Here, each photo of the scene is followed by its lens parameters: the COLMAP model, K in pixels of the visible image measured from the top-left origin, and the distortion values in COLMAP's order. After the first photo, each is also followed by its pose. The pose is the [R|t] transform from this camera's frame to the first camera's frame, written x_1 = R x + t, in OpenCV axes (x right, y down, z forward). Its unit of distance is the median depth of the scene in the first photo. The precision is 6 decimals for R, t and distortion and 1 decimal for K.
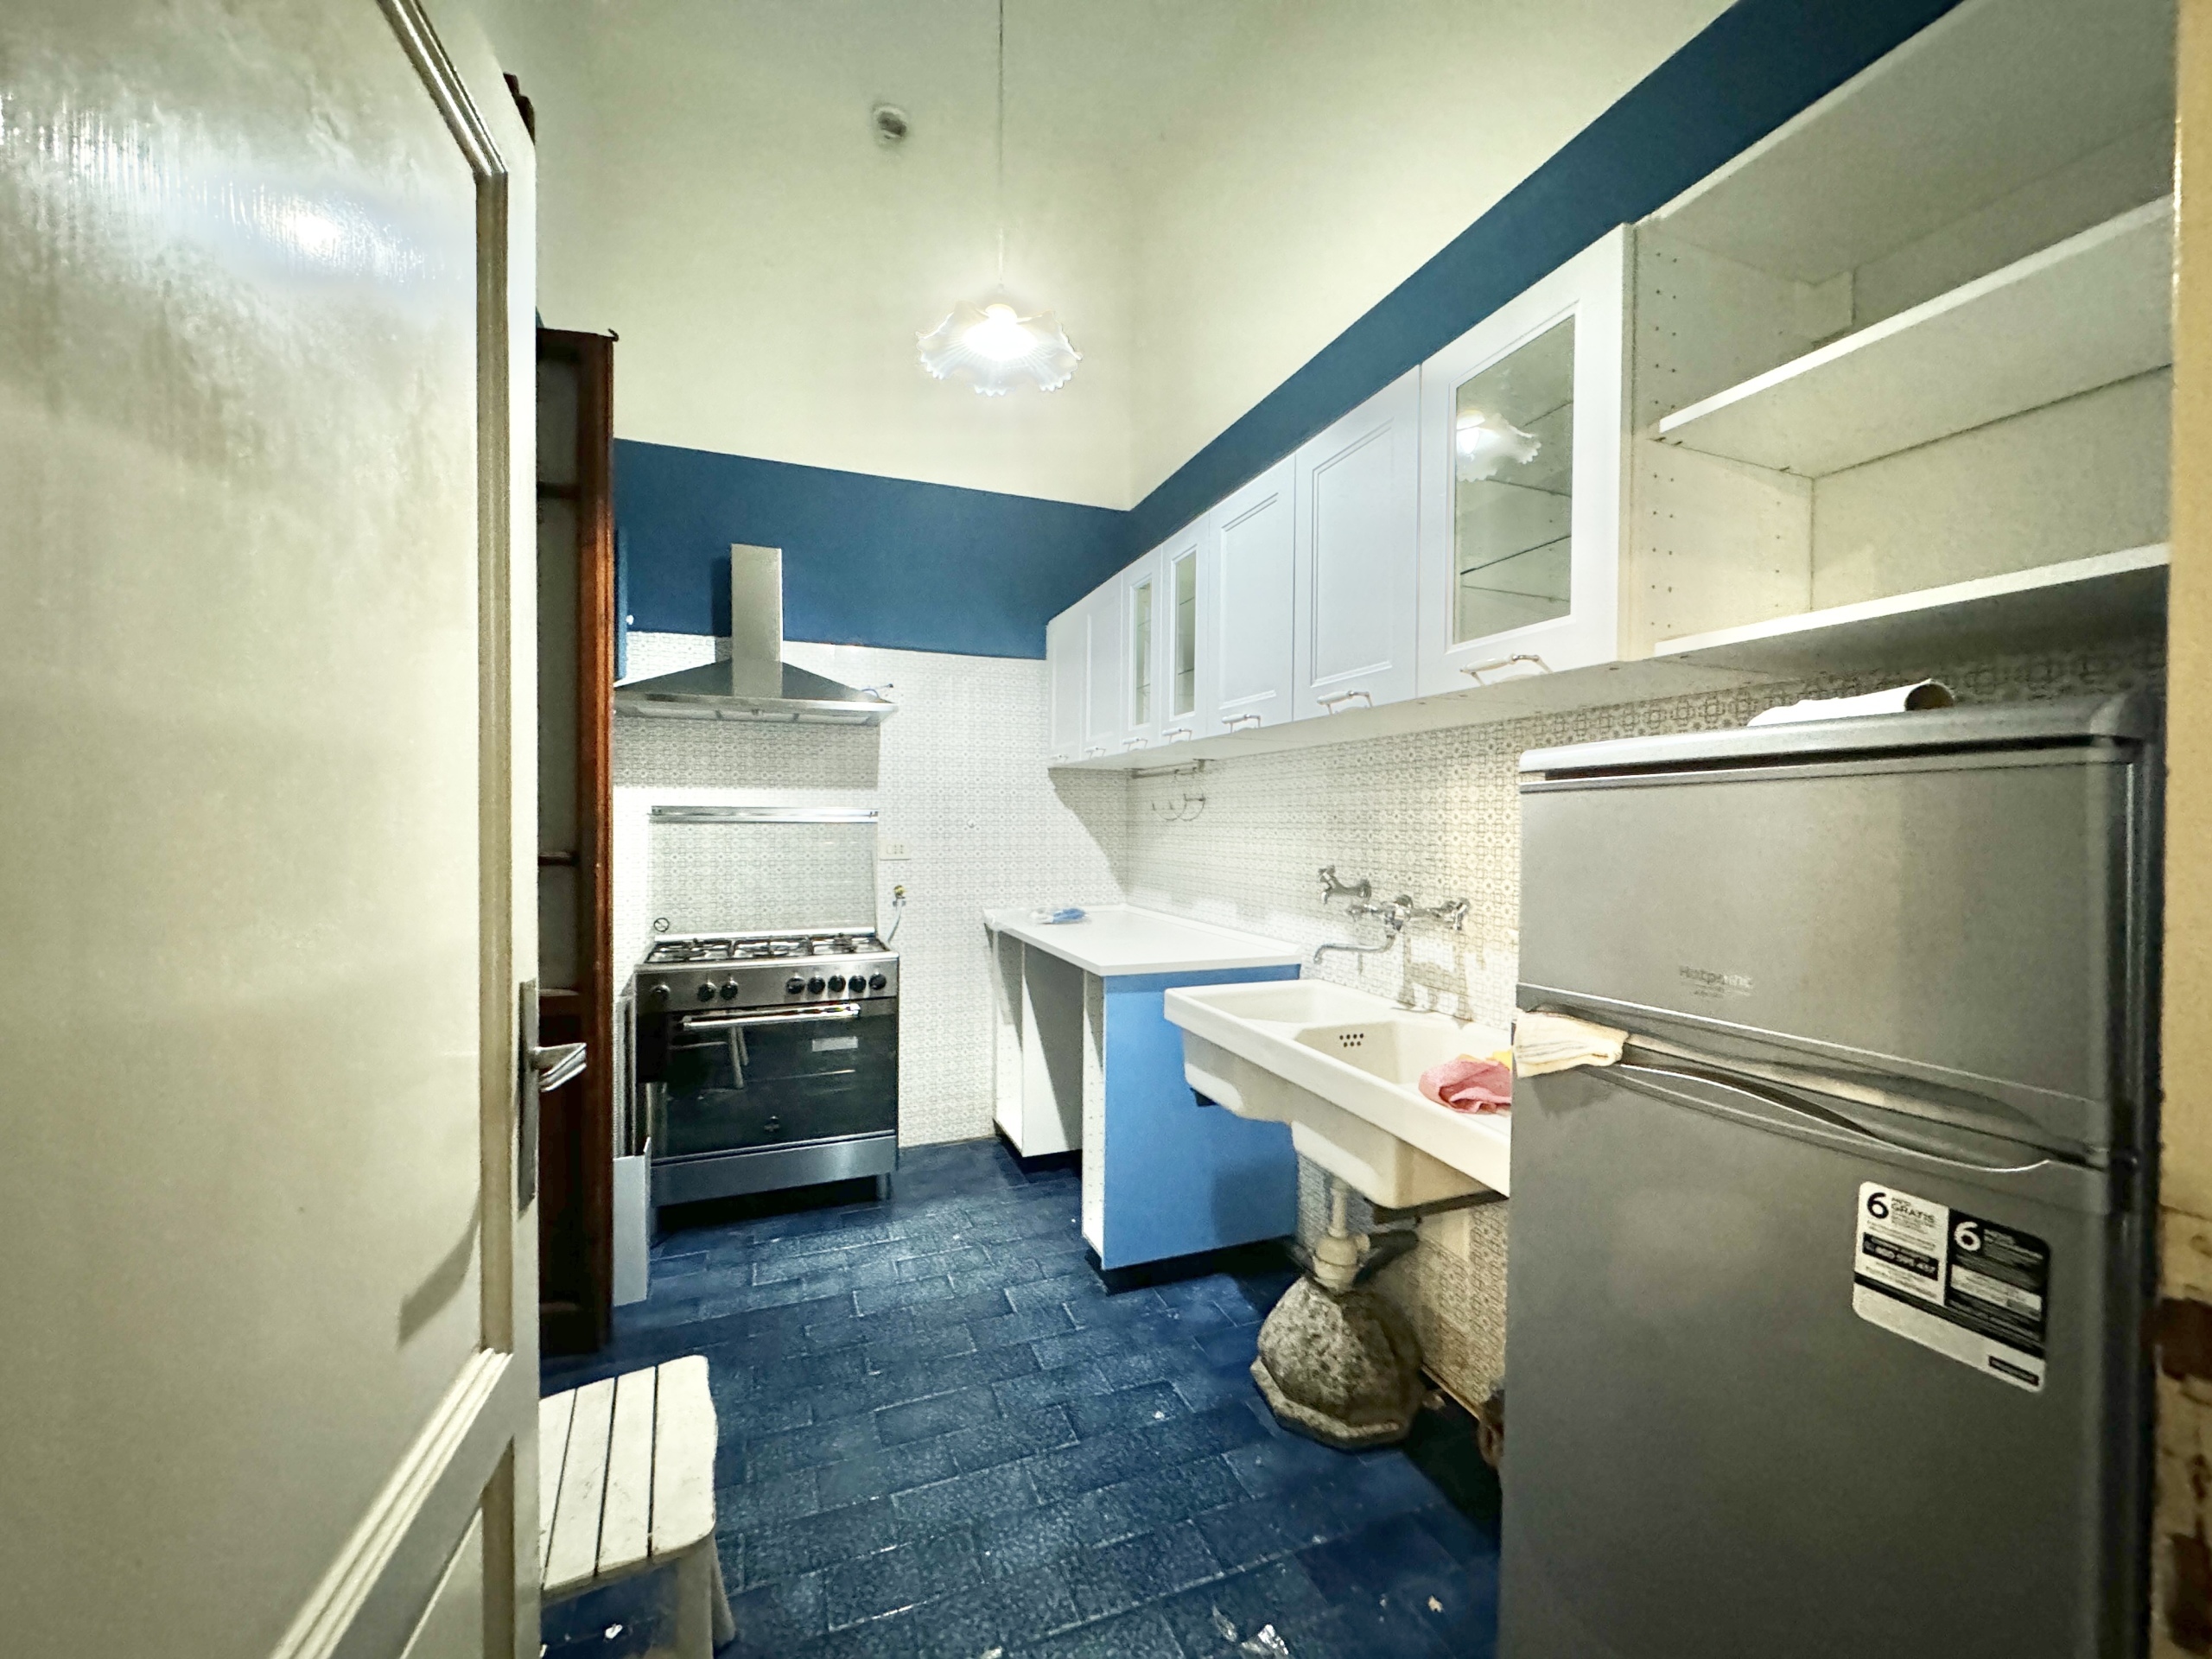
lens RADIAL K [[883.1, 0, 1101.3], [0, 883.1, 829.4], [0, 0, 1]] dist [-0.001787, 0.000786]
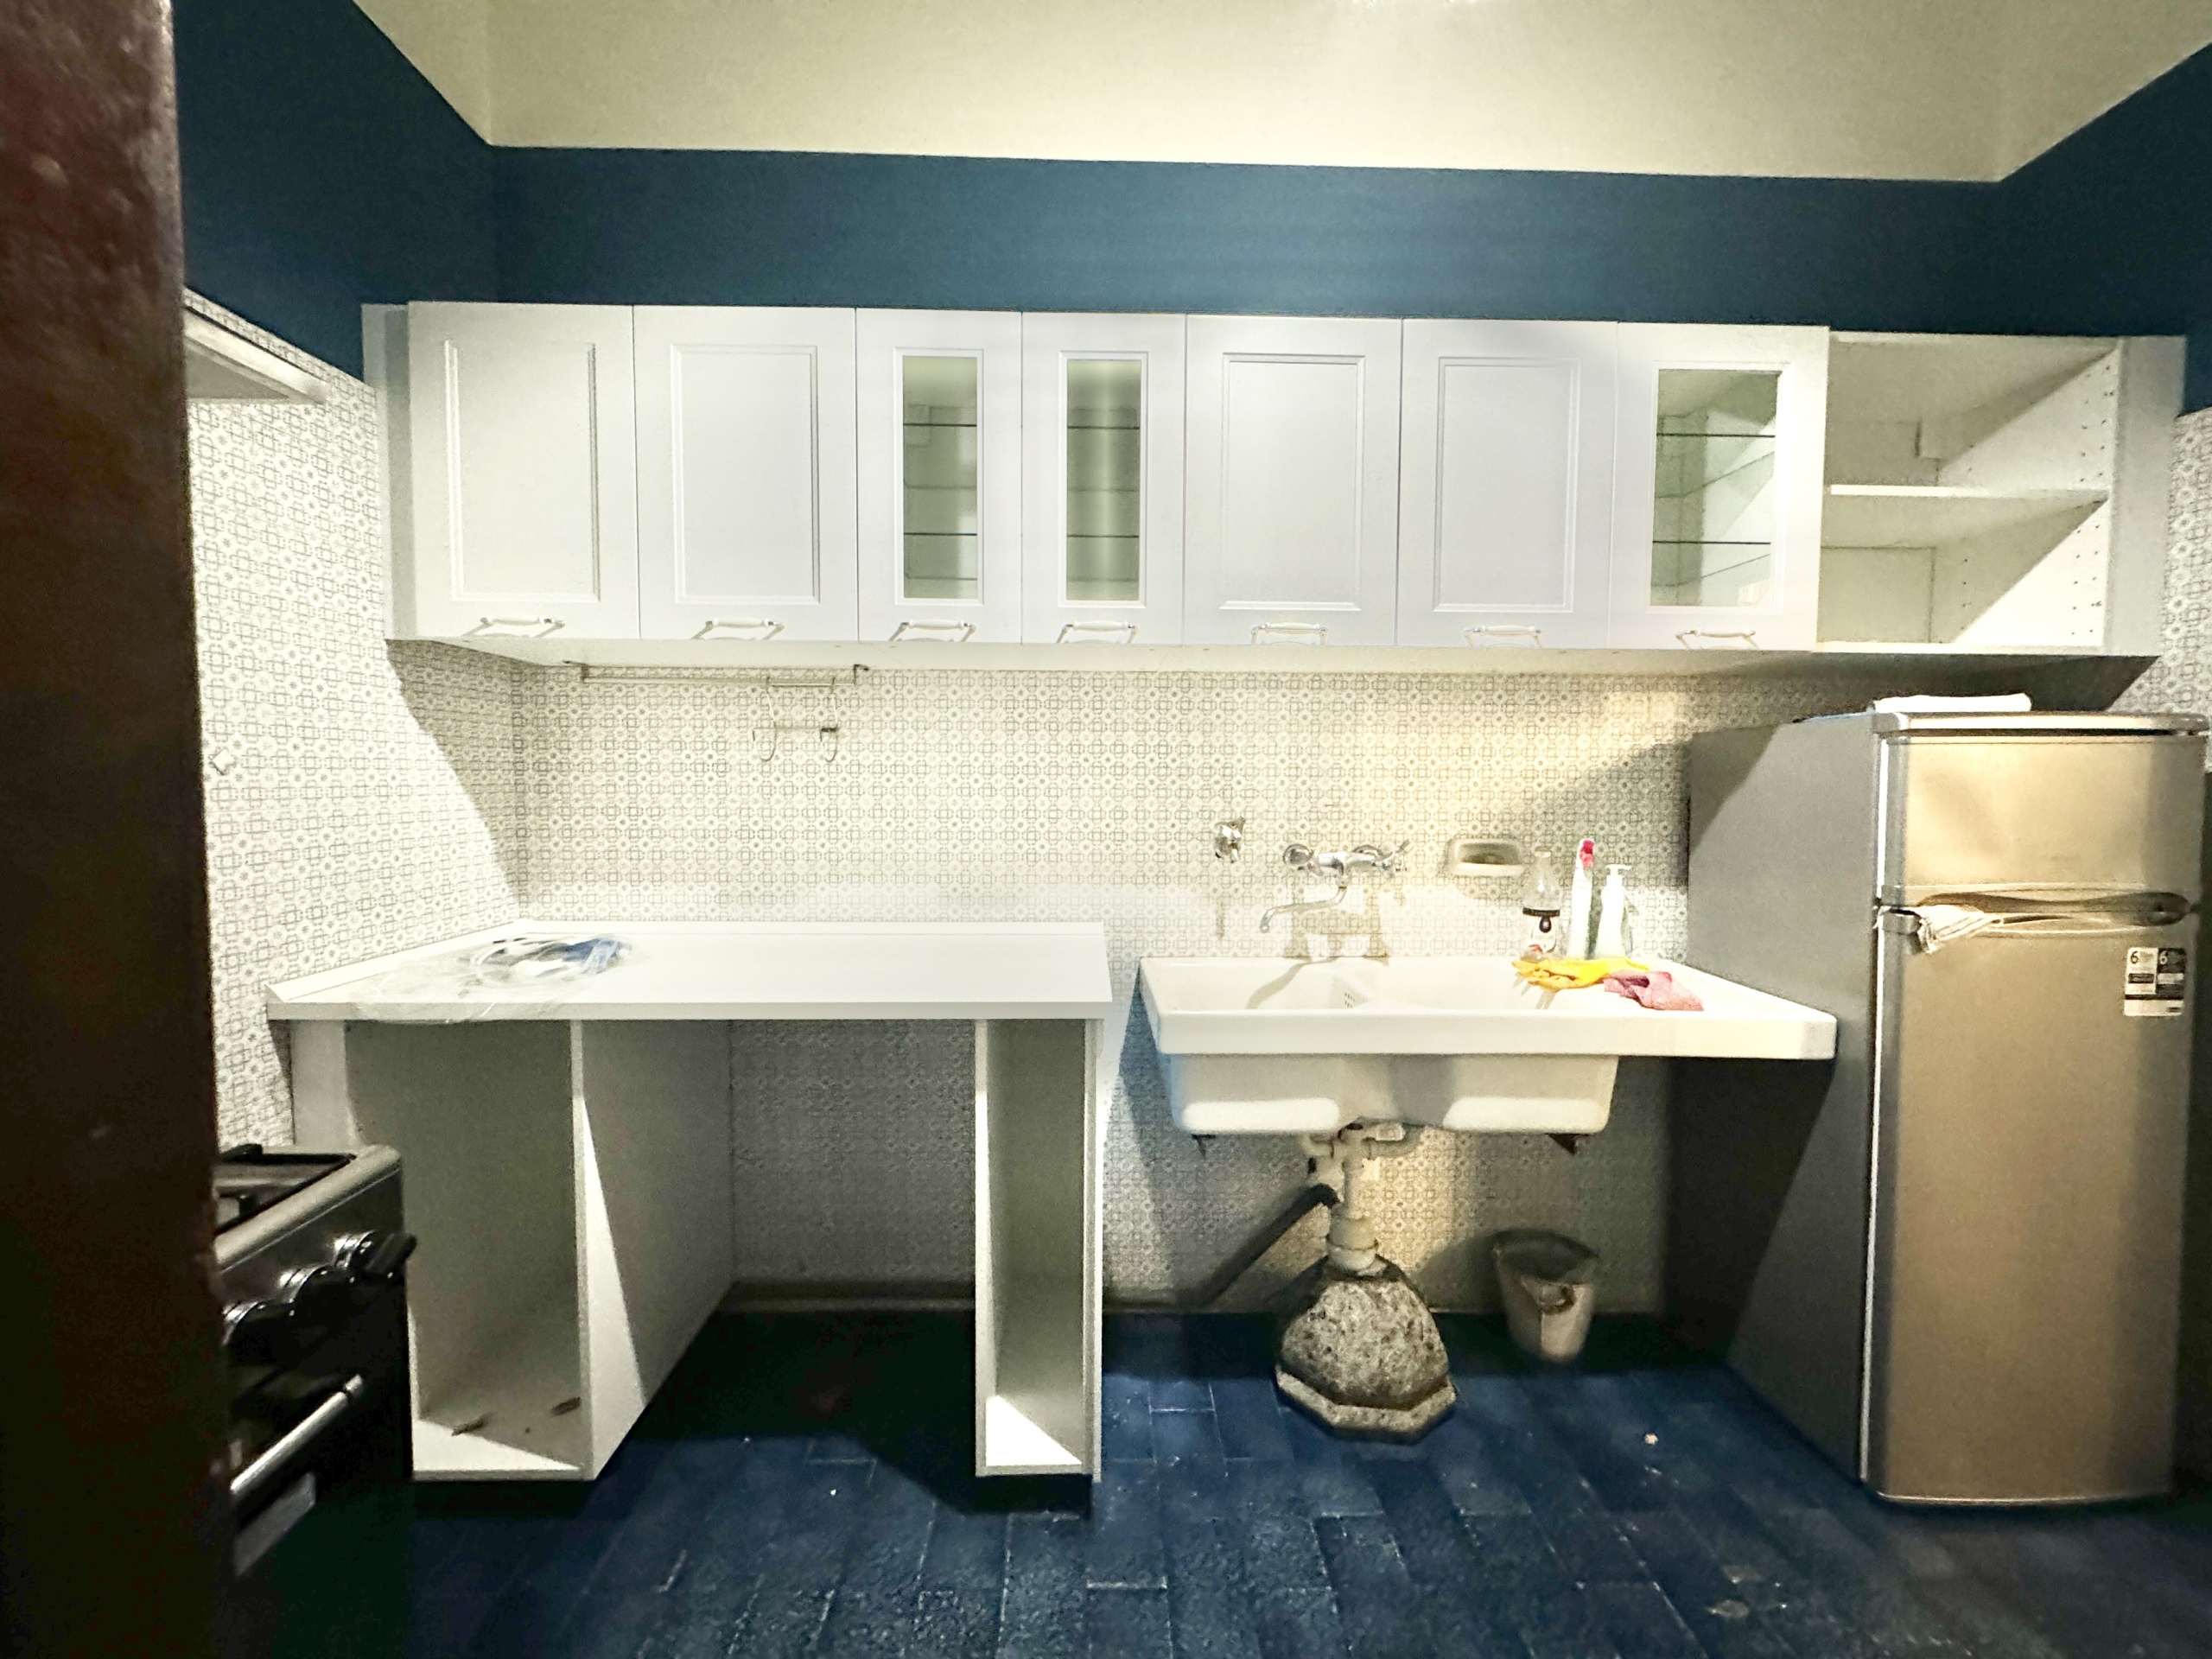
lens RADIAL K [[883.1, 0, 1107.1], [0, 883.1, 830.0], [0, 0, 1]] dist [-0.001787, 0.000786]
pose [[0.333885, -0.058543, 0.940794, -0.678677], [0.004318, 0.998154, 0.060580, 0.001103], [-0.942604, -0.016165, 0.333521, 0.969129]]
